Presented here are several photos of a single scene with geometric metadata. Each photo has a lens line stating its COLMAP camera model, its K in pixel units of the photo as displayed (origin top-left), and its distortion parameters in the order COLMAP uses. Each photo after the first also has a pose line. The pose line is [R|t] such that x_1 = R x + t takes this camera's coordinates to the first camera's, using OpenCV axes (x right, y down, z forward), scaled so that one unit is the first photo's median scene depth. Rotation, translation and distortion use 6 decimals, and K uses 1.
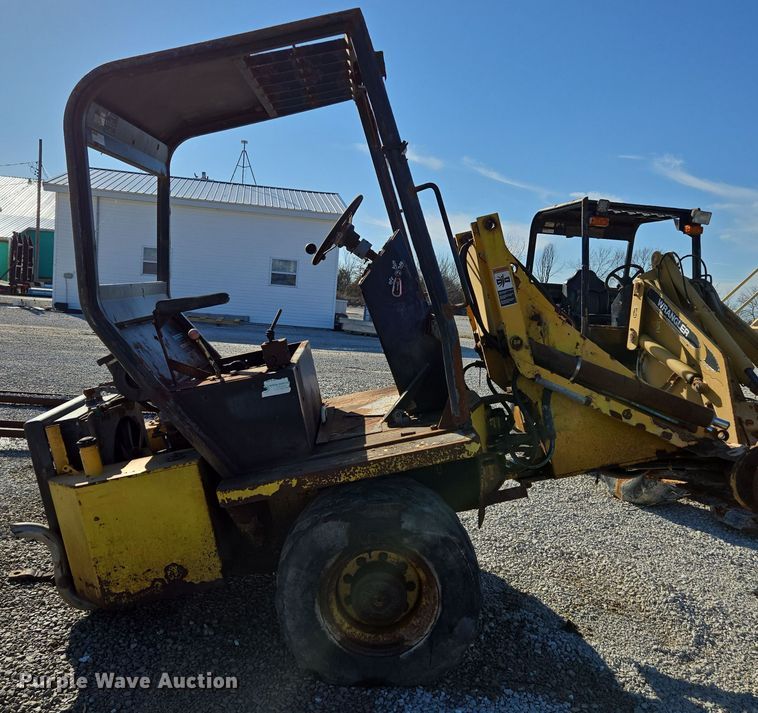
lens RADIAL K [[754.5, 0, 380.6], [0, 754.5, 366.4], [0, 0, 1]] dist [0.051021, -0.016896]
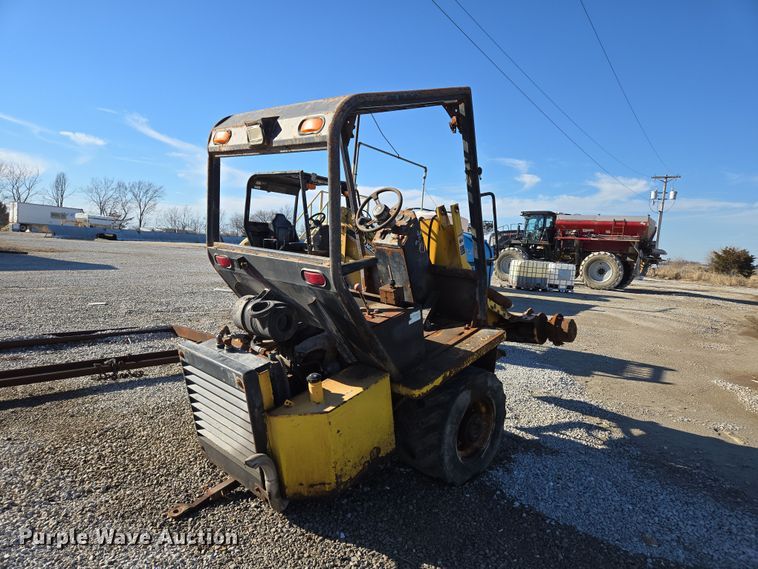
lens RADIAL K [[503.3, 0, 379.0], [0, 503.3, 284.5], [0, 0, 1]] dist [0.064861, -0.001164]
pose [[0.712051, -0.089223, 0.696436, -0.821112], [0.058292, 0.995981, 0.067999, -0.103305], [-0.699704, -0.007822, 0.714390, 0.276679]]
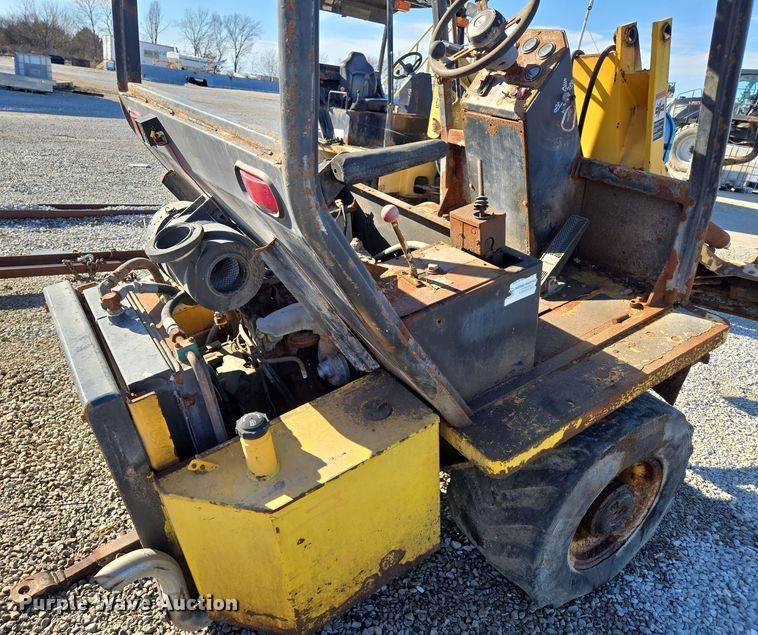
lens RADIAL K [[570.7, 0, 353.2], [0, 570.7, 317.4], [0, 0, 1]] dist [0.037978, -0.003861]
pose [[0.864669, -0.165101, 0.474436, -0.467036], [-0.000943, 0.943912, 0.330195, -0.106730], [-0.502342, -0.285956, 0.816016, 0.583645]]
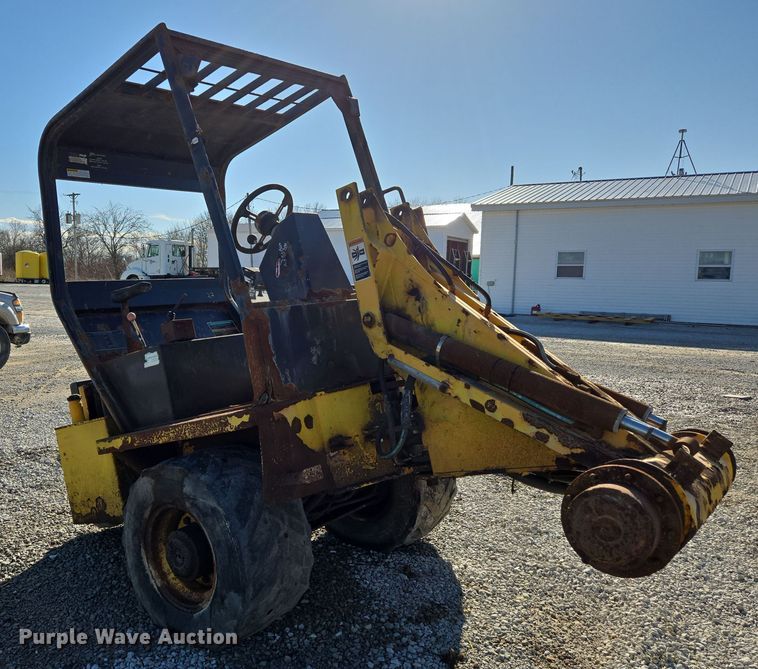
lens RADIAL K [[698.8, 0, 308.0], [0, 698.8, 353.6], [0, 0, 1]] dist [0.116331, -0.136721]
pose [[0.742454, 0.013122, -0.669769, 0.696495], [-0.026357, 0.999606, -0.009634, 0.020188], [0.669379, 0.024806, 0.742507, 0.317280]]
